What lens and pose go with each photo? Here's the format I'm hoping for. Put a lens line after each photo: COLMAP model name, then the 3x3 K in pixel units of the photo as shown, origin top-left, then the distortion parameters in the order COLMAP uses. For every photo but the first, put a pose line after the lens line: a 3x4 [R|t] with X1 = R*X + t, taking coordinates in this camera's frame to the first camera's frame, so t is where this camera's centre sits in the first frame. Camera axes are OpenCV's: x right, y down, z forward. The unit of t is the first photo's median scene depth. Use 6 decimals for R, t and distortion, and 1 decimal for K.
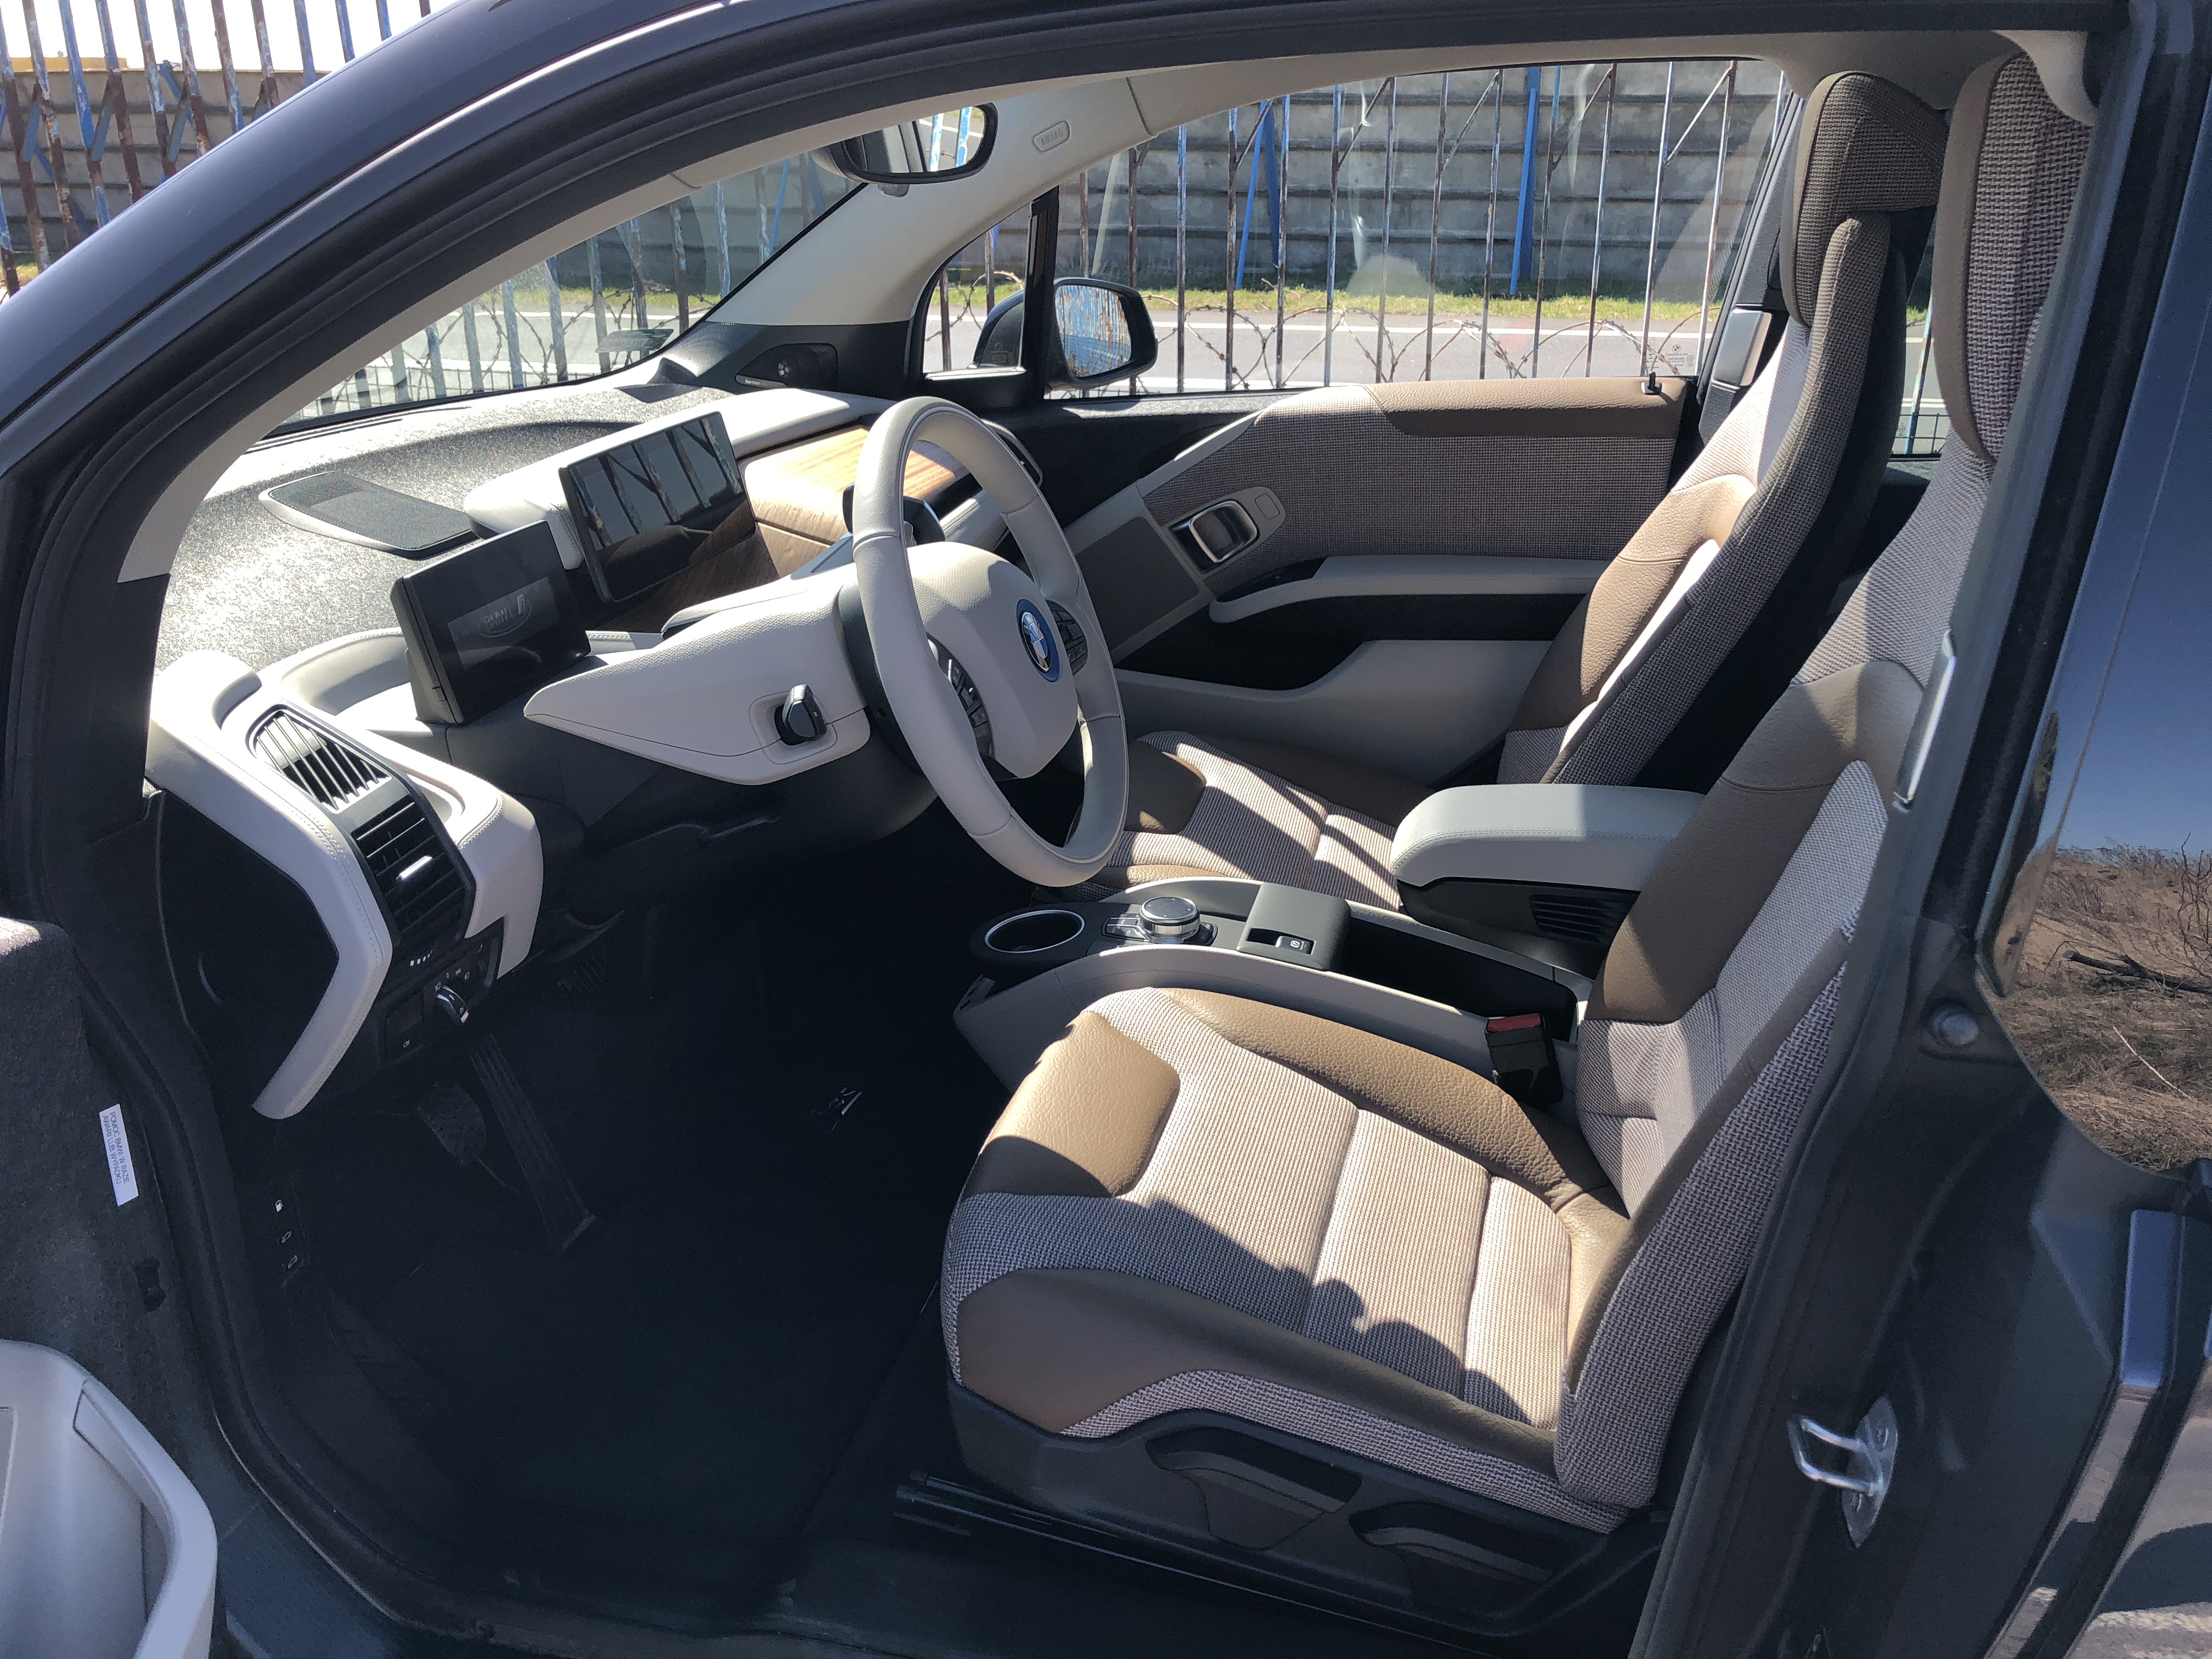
lens RADIAL K [[1793.9, 0, 1098.4], [0, 1793.9, 805.0], [0, 0, 1]] dist [0.123263, -0.212111]
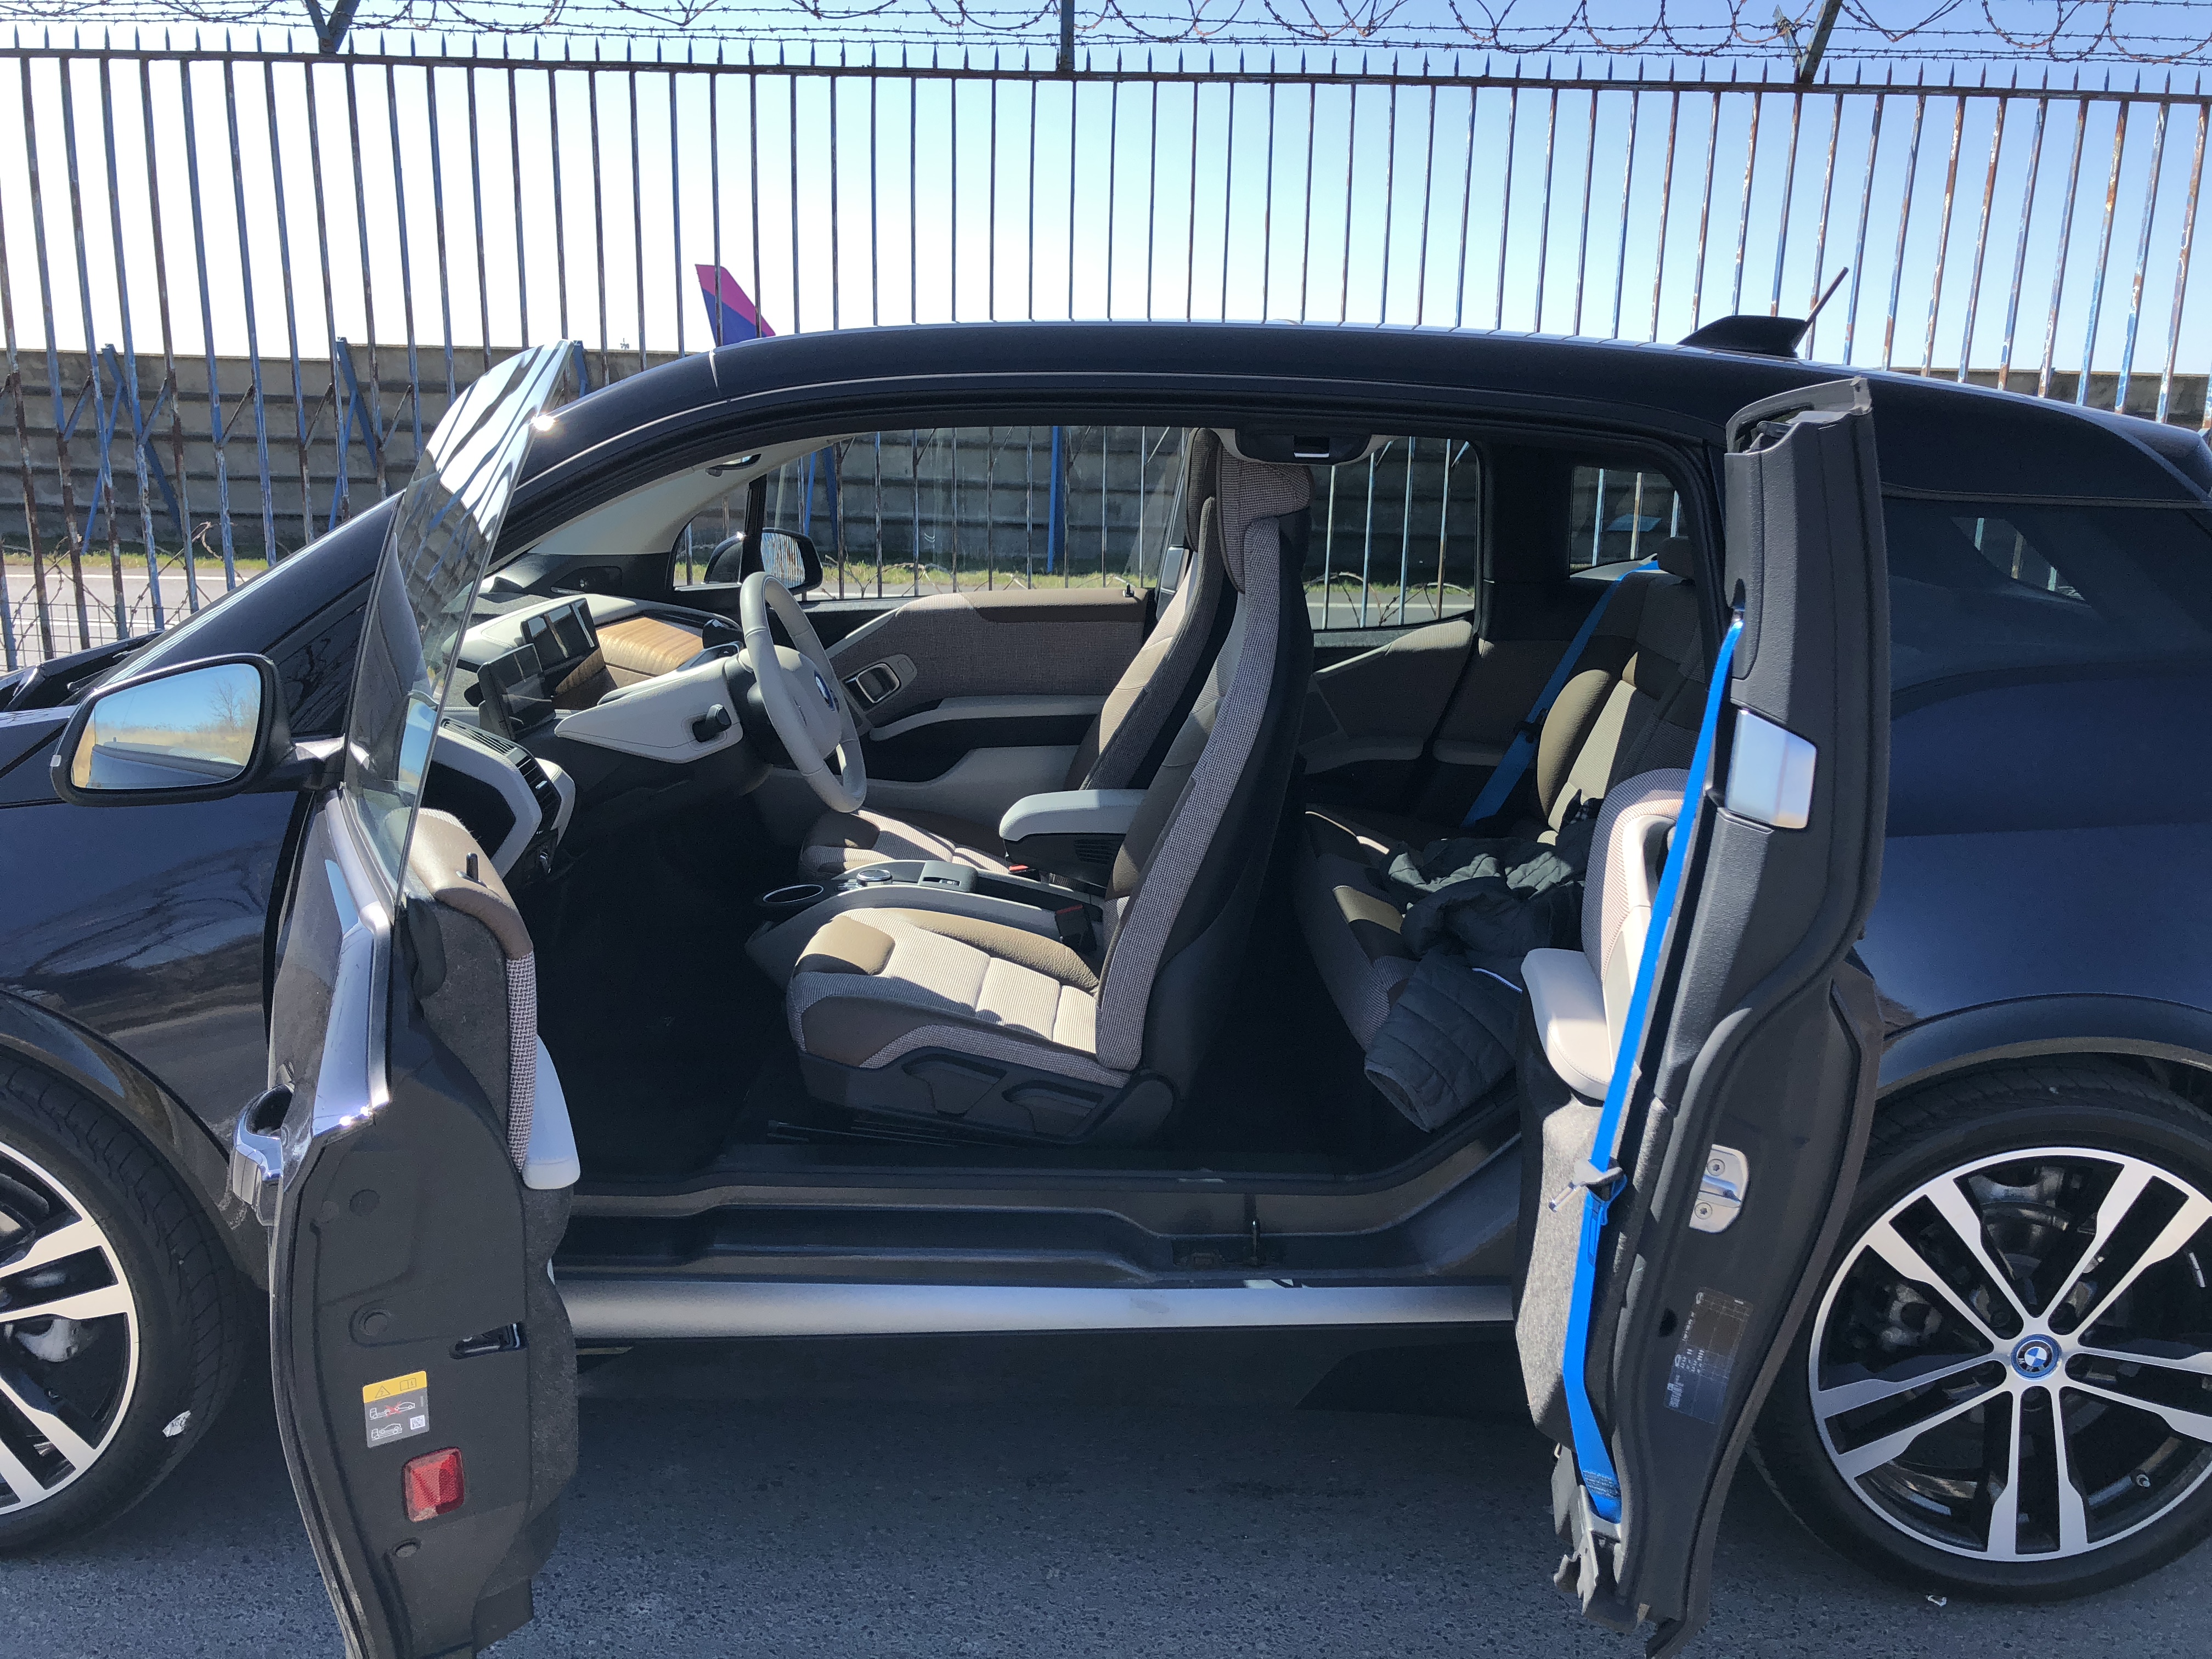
lens RADIAL K [[1817.2, 0, 1101.4], [0, 1817.2, 817.8], [0, 0, 1]] dist [0.019212, 0.002434]
pose [[0.970466, -0.028468, 0.239554, -0.146372], [0.062322, 0.988889, -0.134961, 0.224099], [-0.233050, 0.145905, 0.961457, -0.652759]]
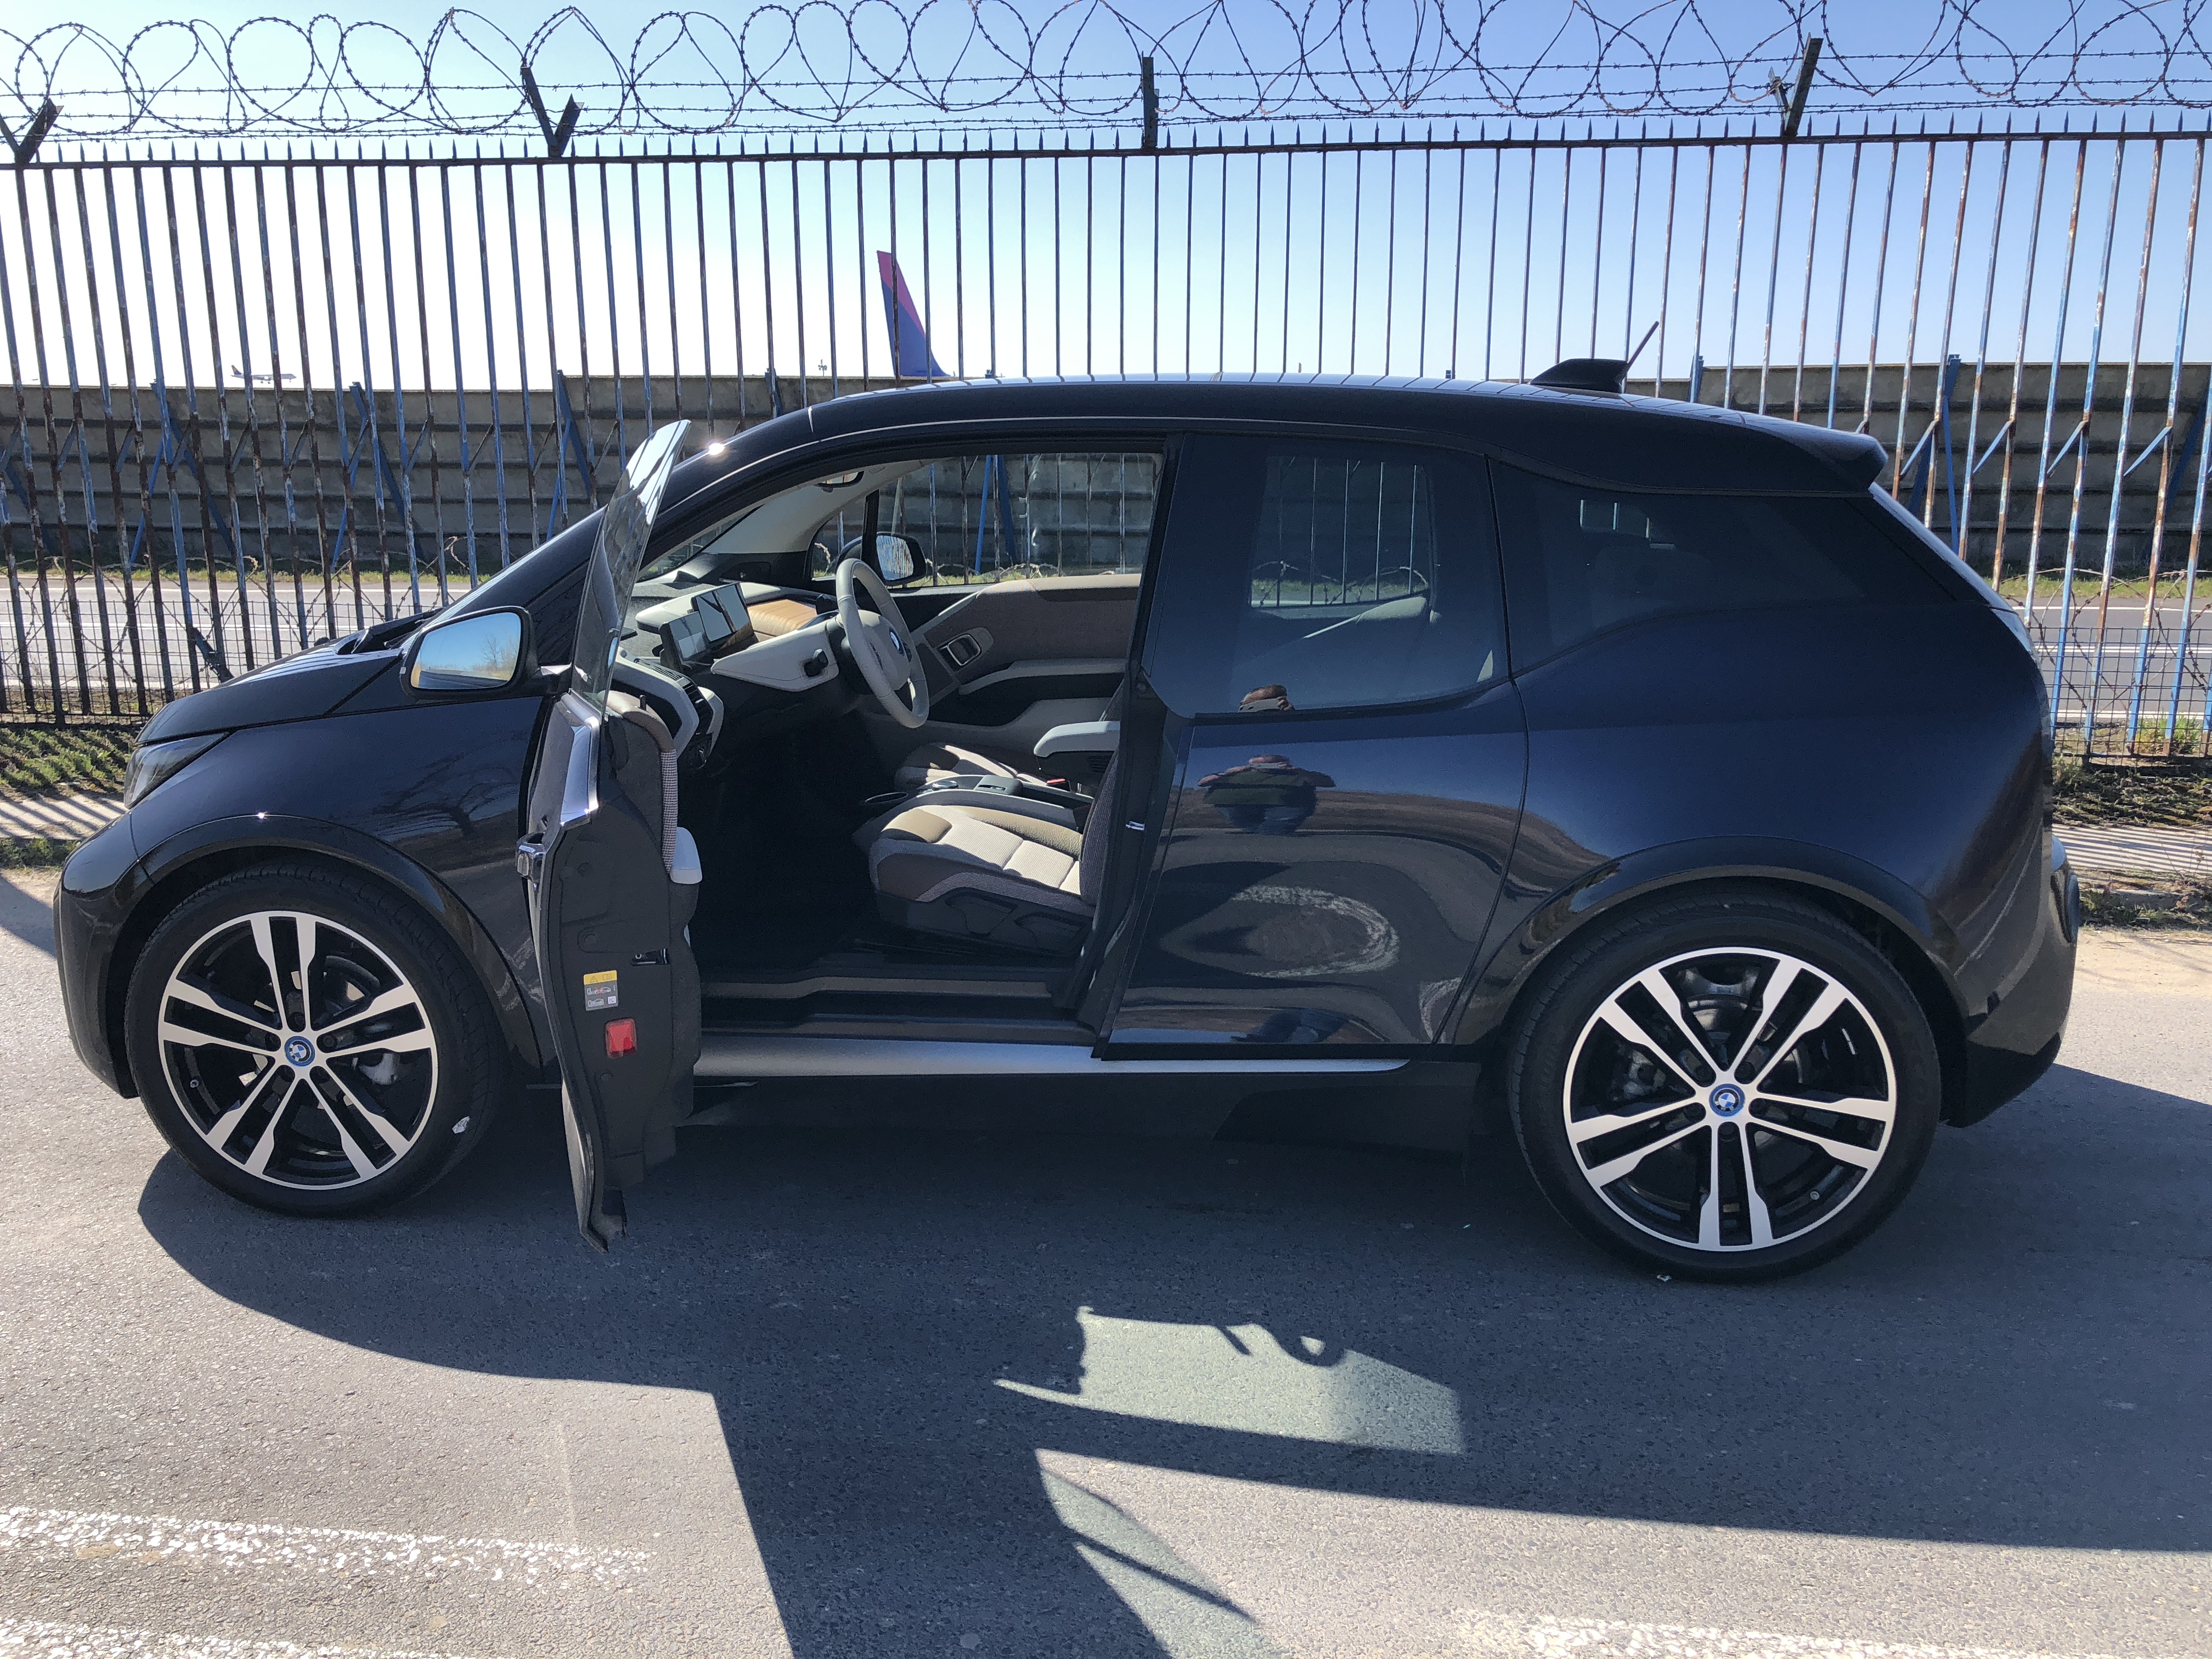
lens RADIAL K [[1815.8, 0, 1106.2], [0, 1815.8, 805.6], [0, 0, 1]] dist [0.029727, -0.022799]
pose [[0.989642, -0.024493, 0.141454, -0.077273], [0.046209, 0.987247, -0.152343, 0.402384], [-0.135919, 0.157301, 0.978153, -1.177539]]
